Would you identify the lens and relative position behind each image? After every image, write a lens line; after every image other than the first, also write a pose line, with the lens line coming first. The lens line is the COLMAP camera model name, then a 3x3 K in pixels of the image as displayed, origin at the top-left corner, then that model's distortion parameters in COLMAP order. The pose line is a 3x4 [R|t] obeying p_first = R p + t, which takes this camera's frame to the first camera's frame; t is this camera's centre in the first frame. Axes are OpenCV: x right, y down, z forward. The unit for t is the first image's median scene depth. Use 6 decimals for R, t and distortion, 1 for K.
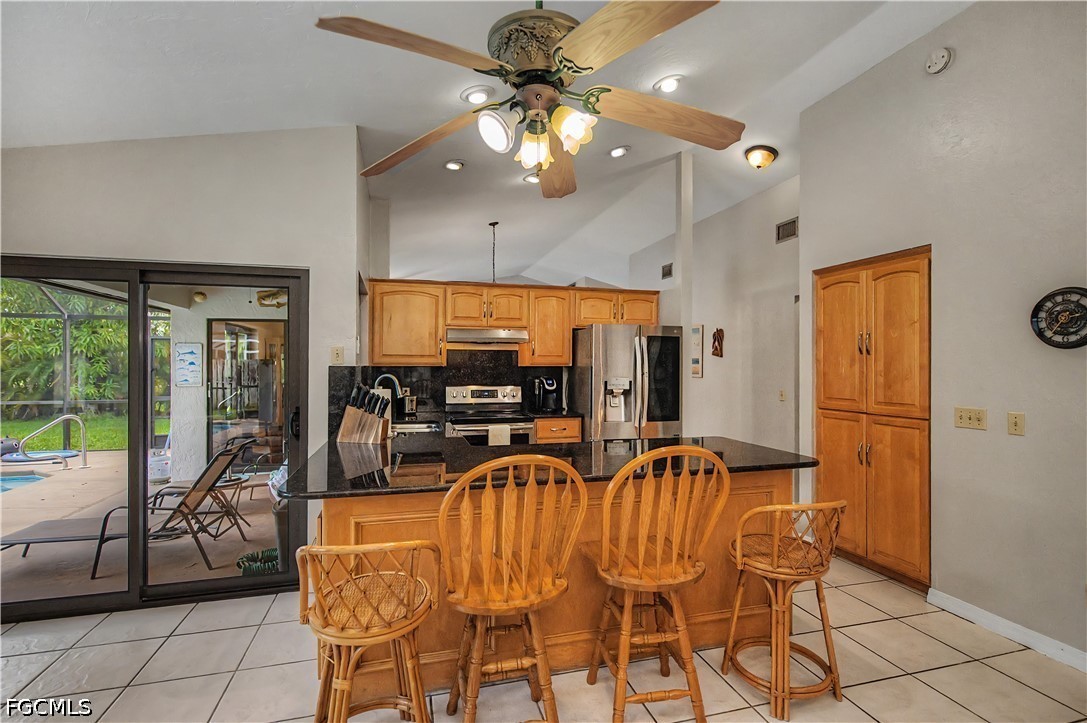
lens RADIAL K [[520.7, 0, 540.0], [0, 520.7, 362.4], [0, 0, 1]] dist [0.007300, -0.002793]
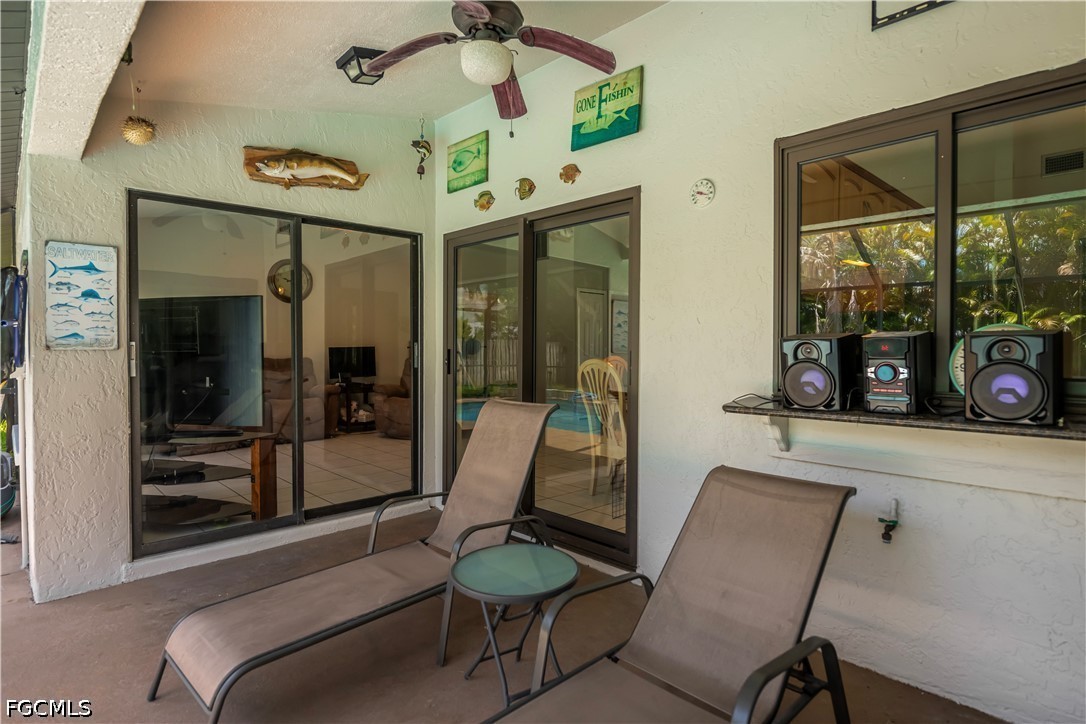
lens RADIAL K [[563.9, 0, 542.4], [0, 563.9, 358.6], [0, 0, 1]] dist [-0.007866, -0.001018]
pose [[0.879317, -0.008194, 0.476166, -0.808816], [-0.002100, 0.999776, 0.021081, 0.060276], [-0.476232, -0.019537, 0.879103, 0.641677]]
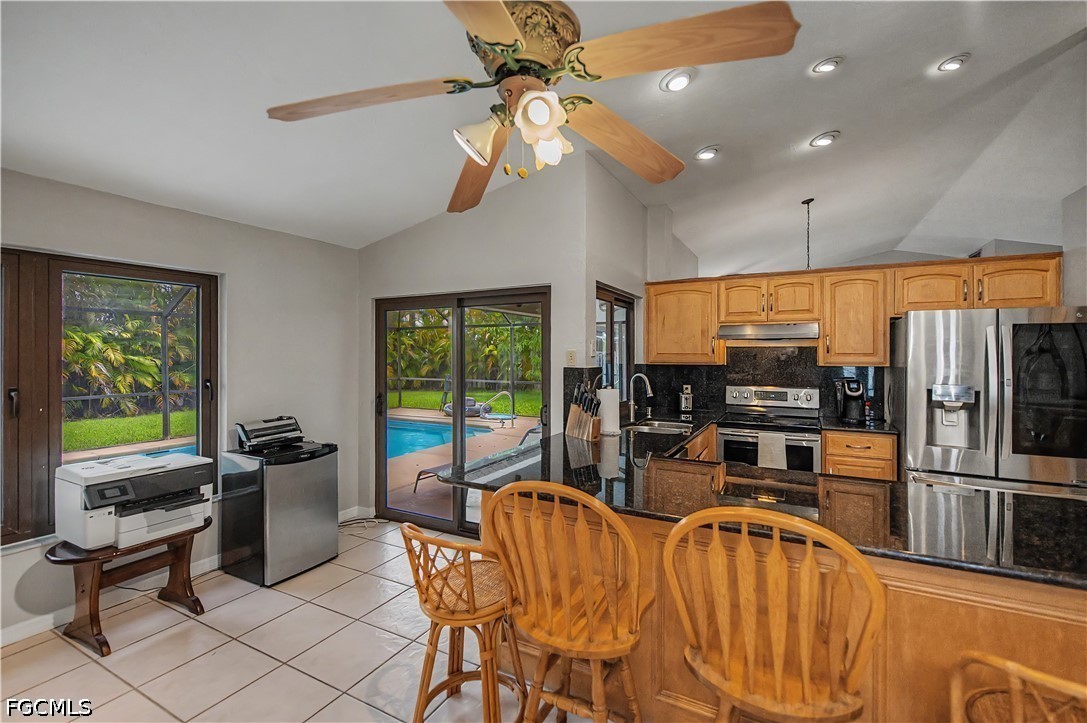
lens RADIAL K [[475.6, 0, 537.5], [0, 475.6, 352.1], [0, 0, 1]] dist [-0.000848, -0.000156]
pose [[0.719246, -0.003066, -0.694749, 0.191229], [0.004266, 0.999991, 0.000003, -0.018415], [0.694742, -0.002966, 0.719252, 0.138270]]
